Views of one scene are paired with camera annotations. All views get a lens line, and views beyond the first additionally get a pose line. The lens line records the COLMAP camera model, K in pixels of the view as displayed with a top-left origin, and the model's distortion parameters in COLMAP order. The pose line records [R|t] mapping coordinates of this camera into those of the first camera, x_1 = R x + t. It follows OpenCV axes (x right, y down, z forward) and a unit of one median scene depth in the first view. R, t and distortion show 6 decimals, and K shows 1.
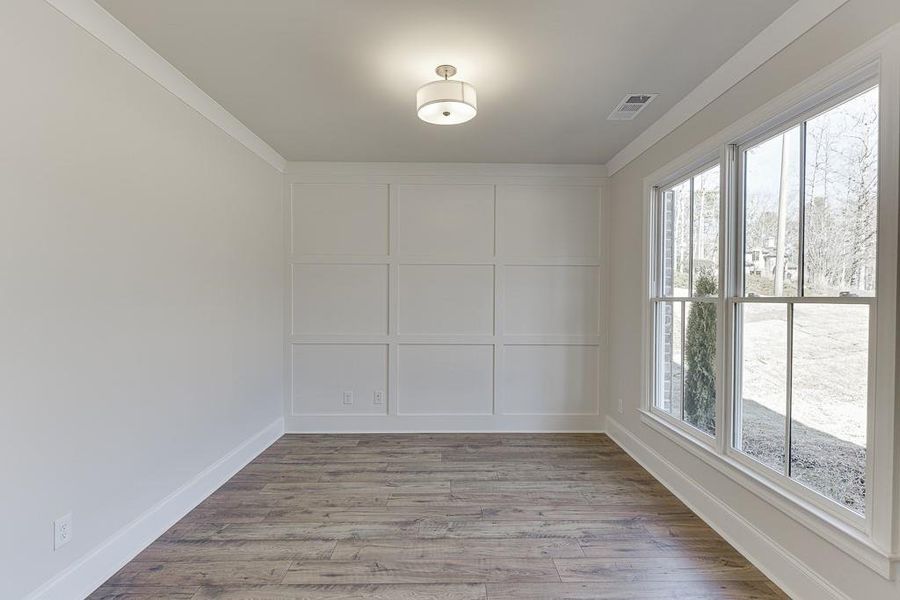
lens RADIAL K [[432.6, 0, 455.1], [0, 432.6, 294.8], [0, 0, 1]] dist [-0.002581, -0.001171]
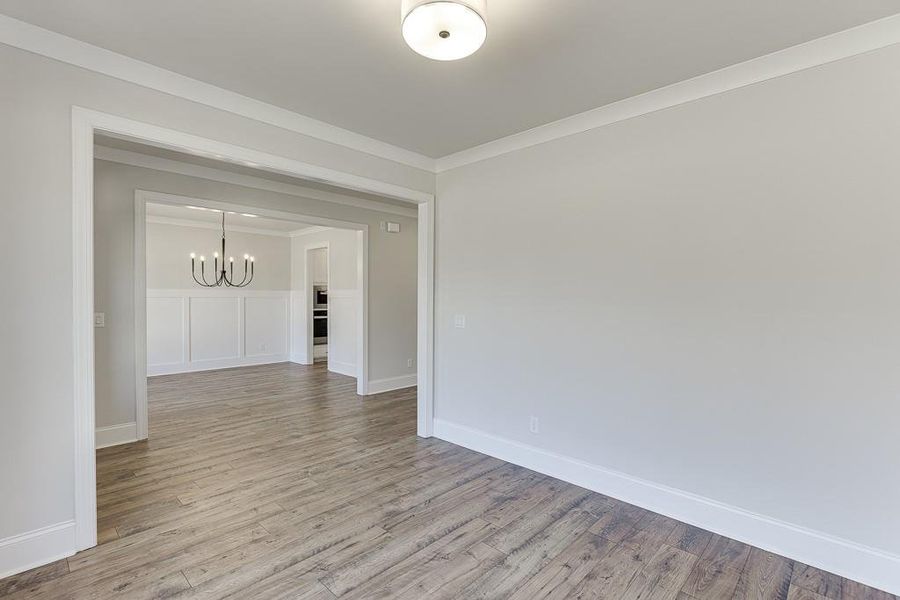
lens RADIAL K [[432.6, 0, 467.4], [0, 432.6, 310.5], [0, 0, 1]] dist [-0.002581, -0.001171]
pose [[-0.685891, 0.018732, -0.727463, 0.478153], [-0.016009, 0.999038, 0.040820, -0.009041], [0.727528, 0.039644, -0.684931, 1.581664]]
